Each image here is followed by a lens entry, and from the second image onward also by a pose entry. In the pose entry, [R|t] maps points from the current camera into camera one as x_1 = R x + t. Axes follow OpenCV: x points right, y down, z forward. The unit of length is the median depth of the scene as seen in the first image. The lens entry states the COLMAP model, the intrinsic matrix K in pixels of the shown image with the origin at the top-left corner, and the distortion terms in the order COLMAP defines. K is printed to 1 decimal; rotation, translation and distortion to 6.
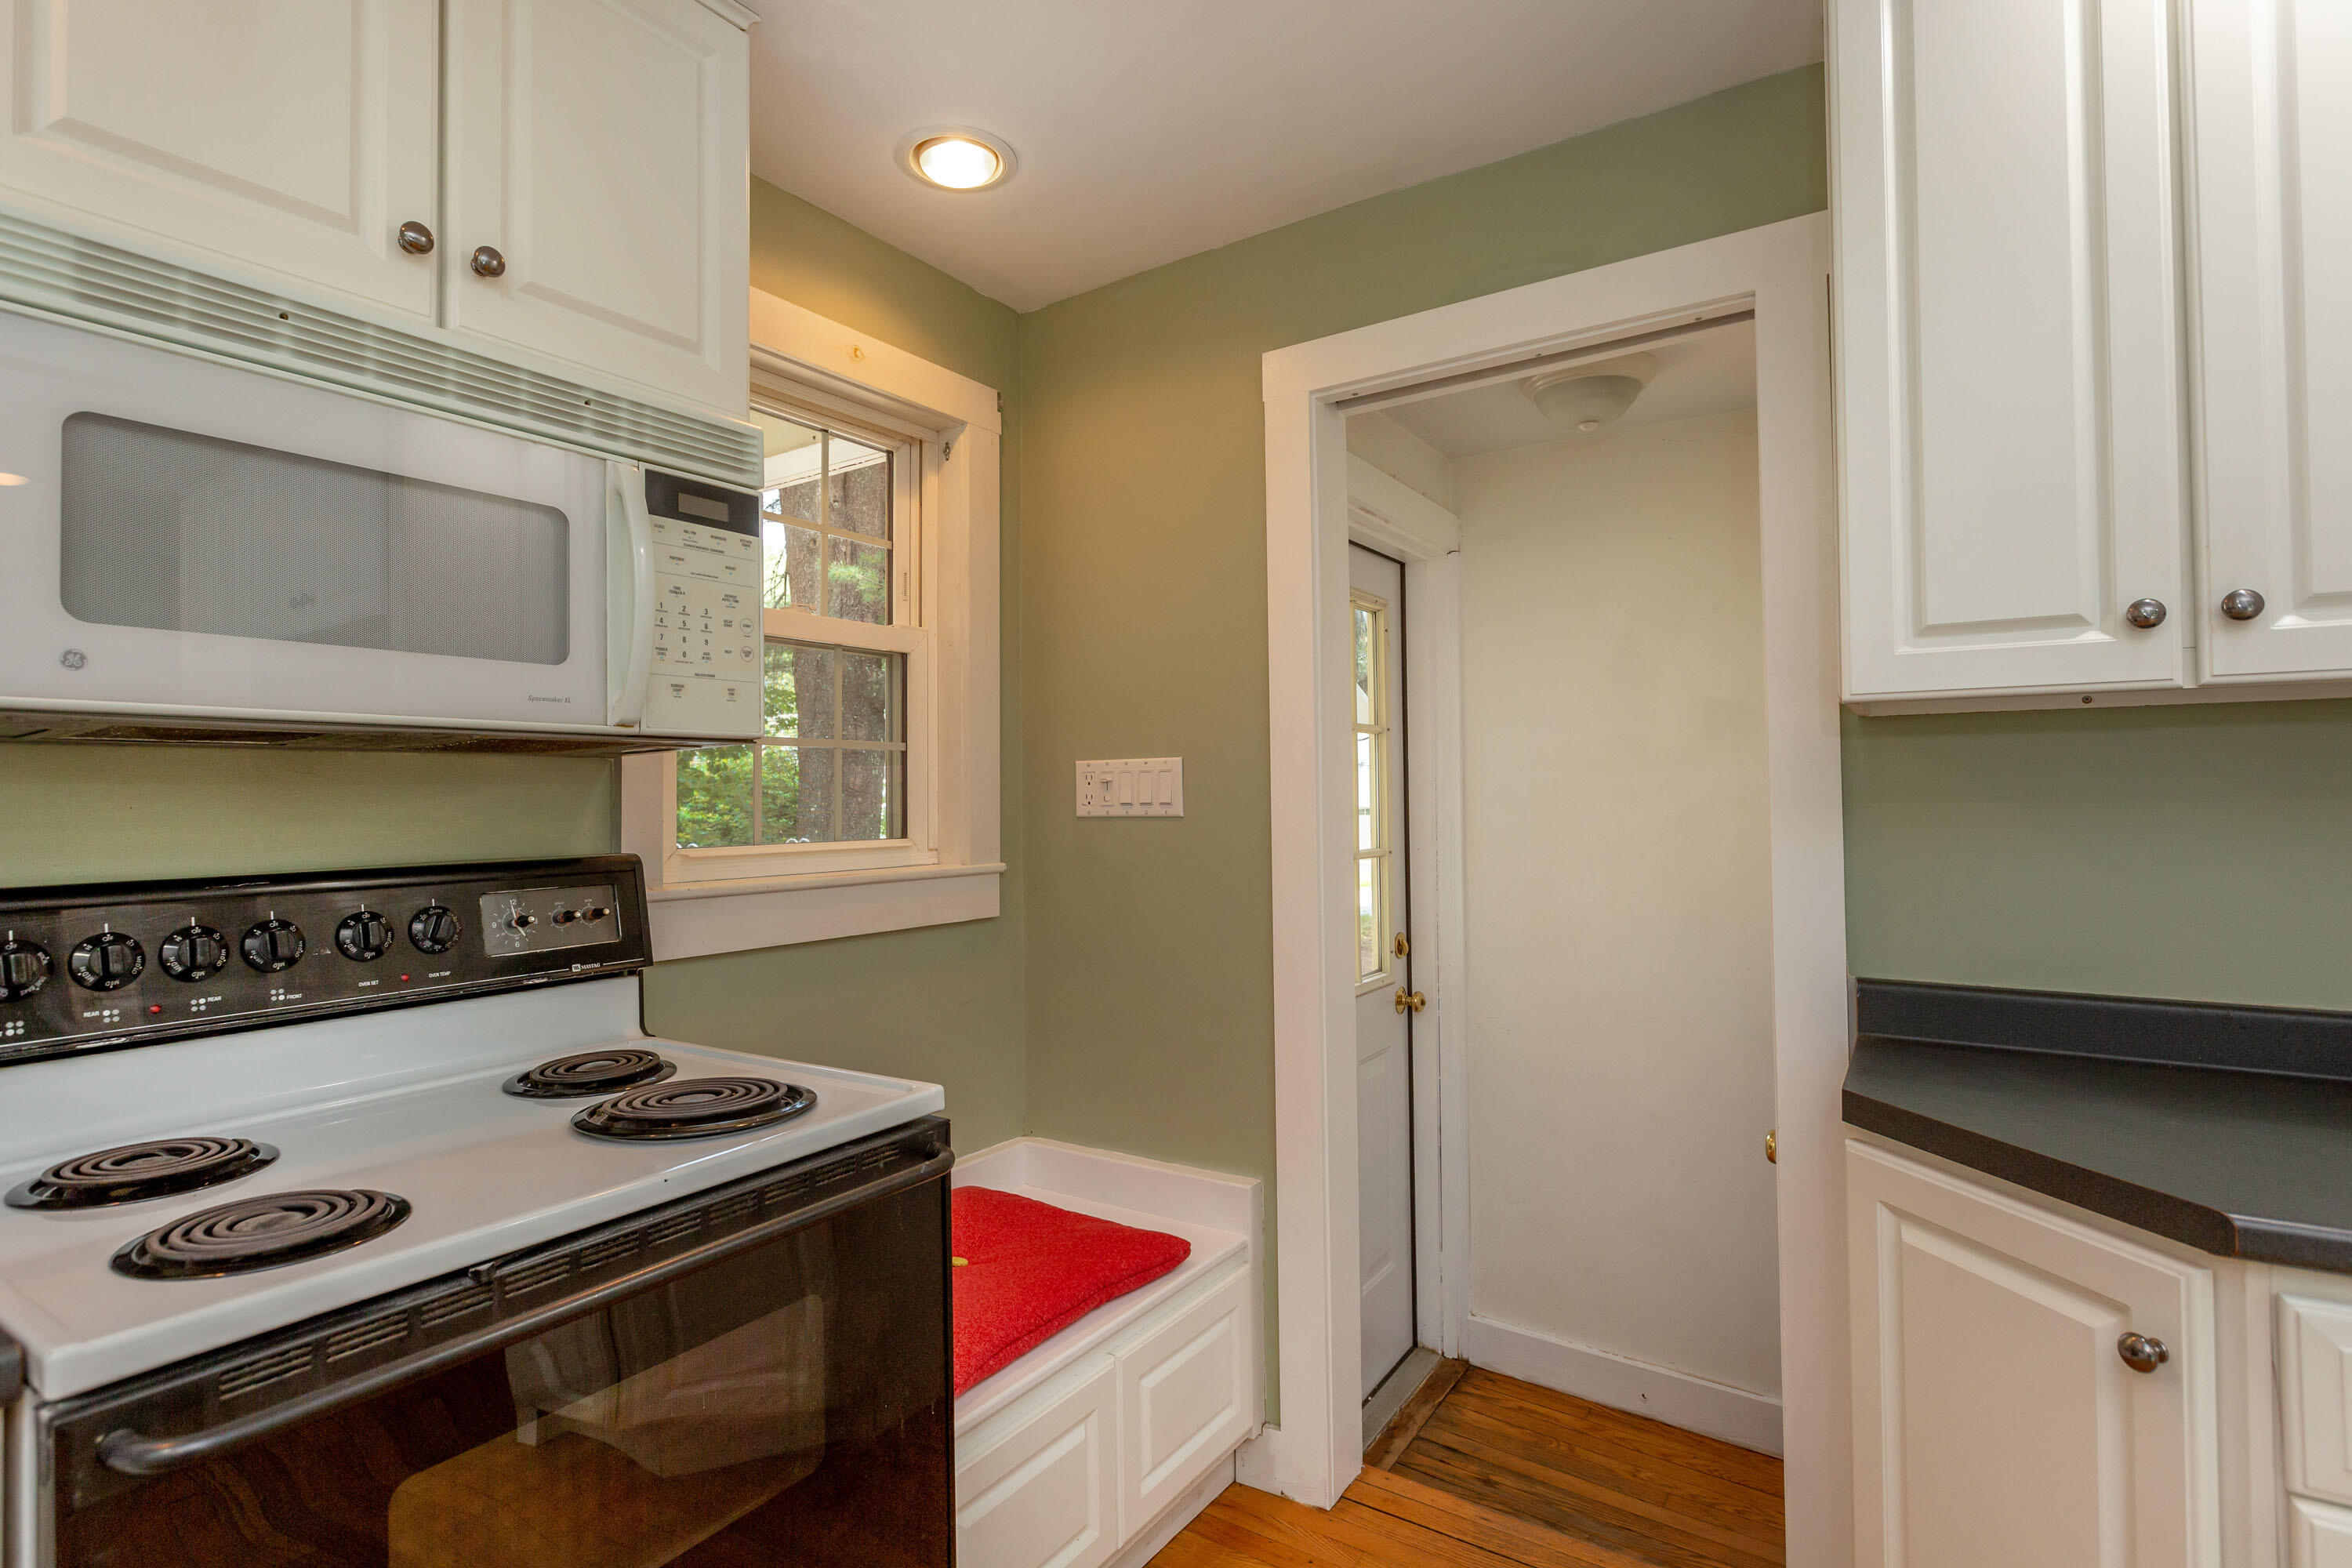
lens RADIAL K [[1161.3, 0, 1138.6], [0, 1161.3, 780.0], [0, 0, 1]] dist [0.010156, -0.000411]
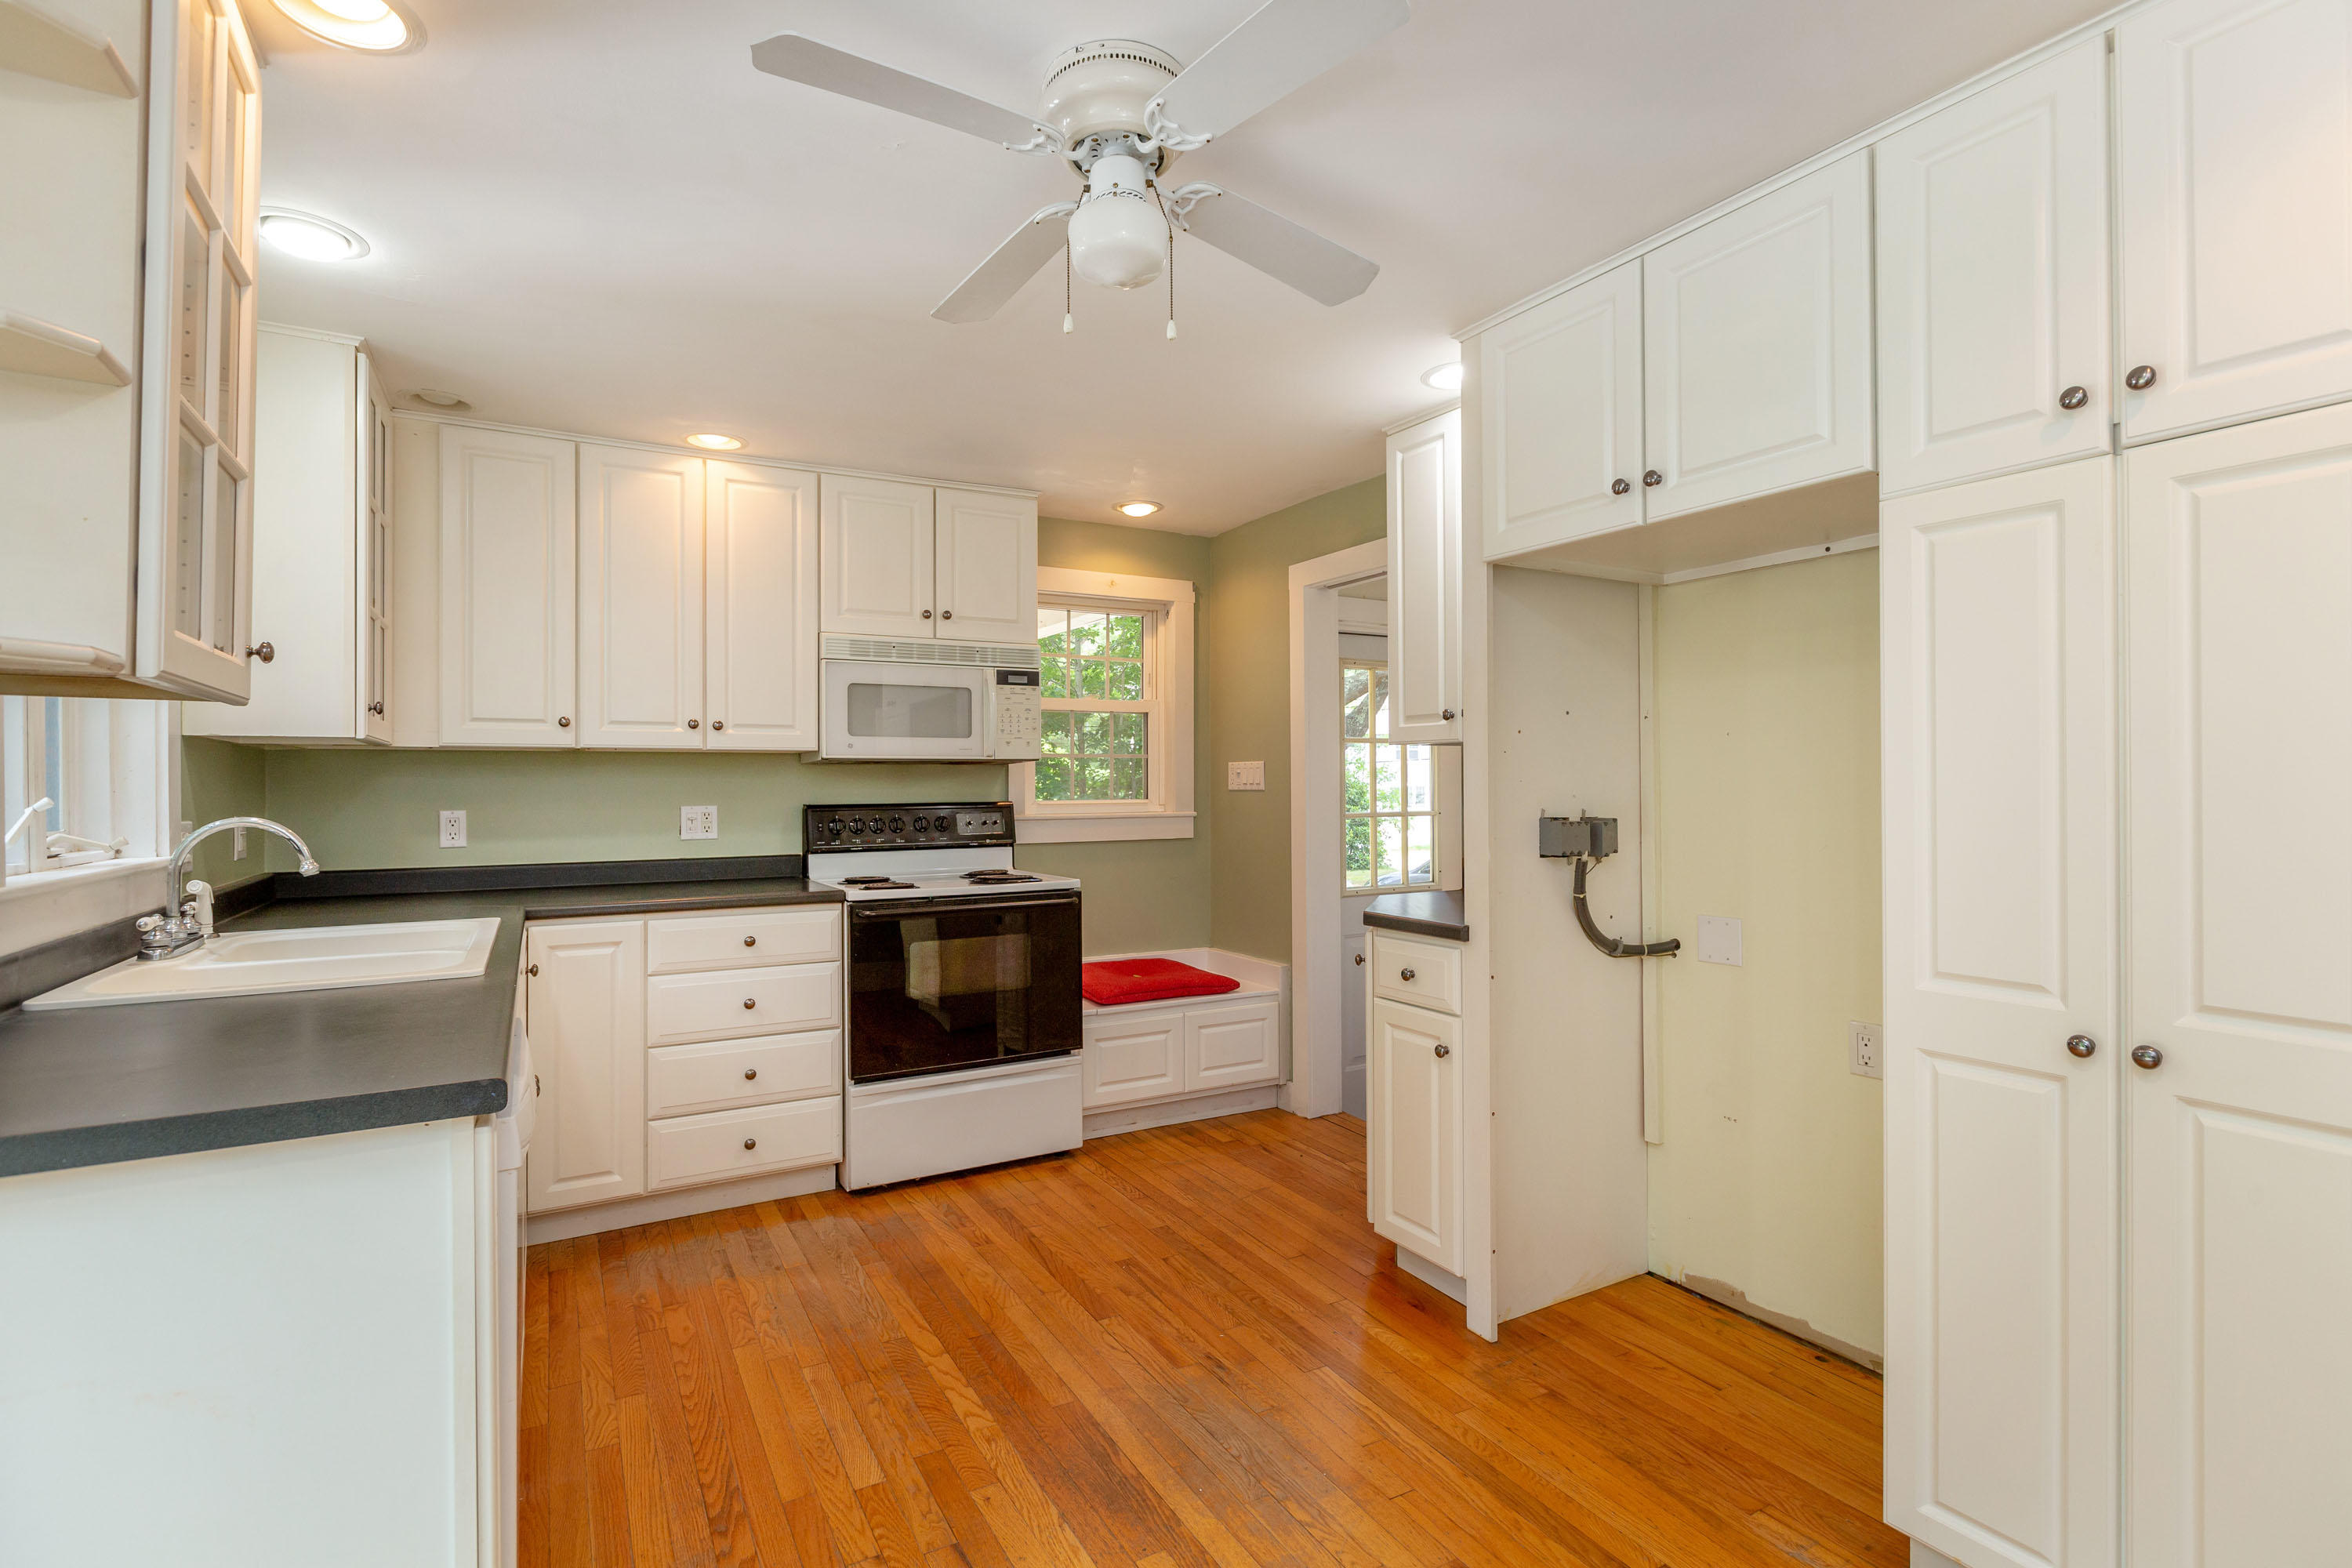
lens RADIAL K [[1113.6, 0, 1173.7], [0, 1113.6, 775.0], [0, 0, 1]] dist [-0.003225, -0.000880]
pose [[0.899738, 0.002868, -0.436422, 1.035279], [0.003434, 0.999901, 0.013651, -0.030825], [0.436418, -0.013781, 0.899639, -1.151912]]
